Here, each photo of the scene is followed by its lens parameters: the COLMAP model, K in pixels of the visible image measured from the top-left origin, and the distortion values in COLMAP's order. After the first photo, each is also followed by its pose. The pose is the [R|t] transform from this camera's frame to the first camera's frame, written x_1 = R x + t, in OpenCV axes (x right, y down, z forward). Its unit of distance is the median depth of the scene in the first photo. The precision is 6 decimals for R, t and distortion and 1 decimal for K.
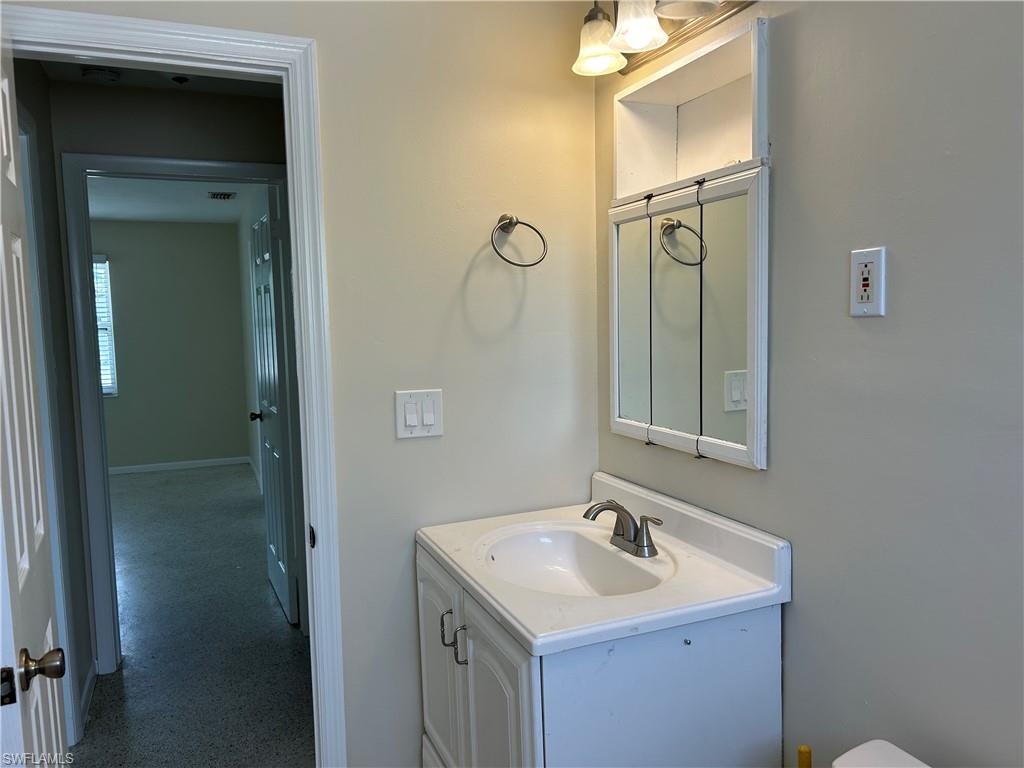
lens RADIAL K [[769.2, 0, 516.9], [0, 769.2, 384.8], [0, 0, 1]] dist [0.060064, -0.079594]
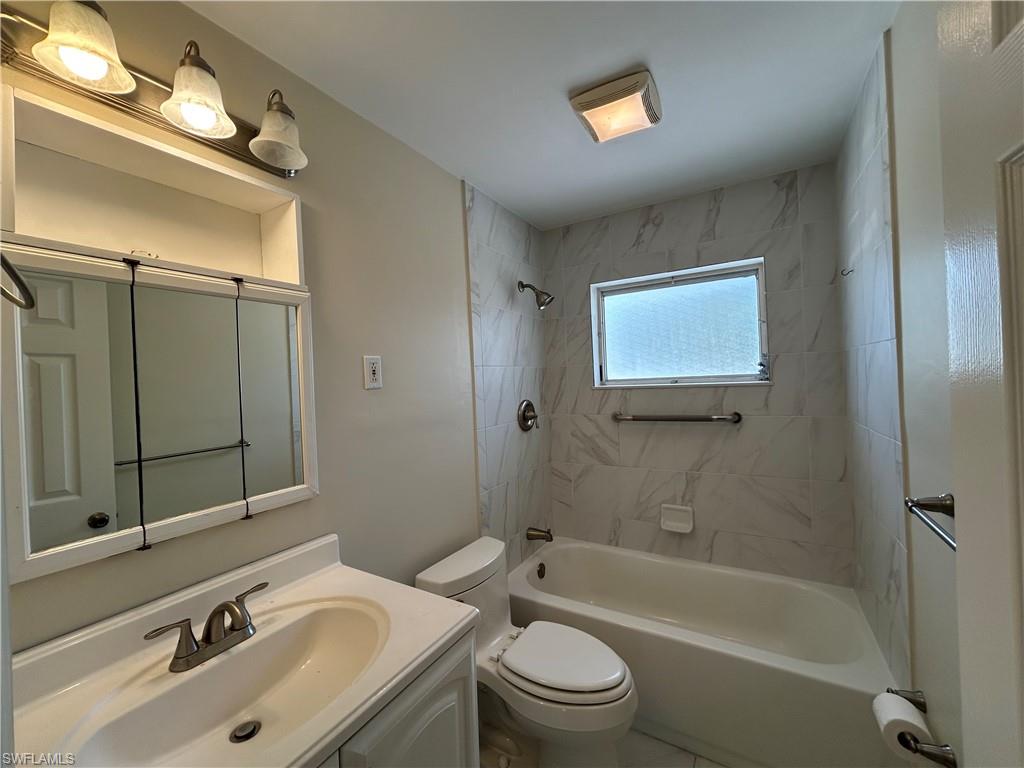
lens RADIAL K [[417.9, 0, 510.5], [0, 417.9, 381.6], [0, 0, 1]] dist [0.000673, 0.000344]
pose [[-0.592987, 0.043620, 0.804030, -0.536058], [0.129063, 0.990770, 0.041435, -0.087360], [-0.794802, 0.128340, -0.593143, 1.125435]]
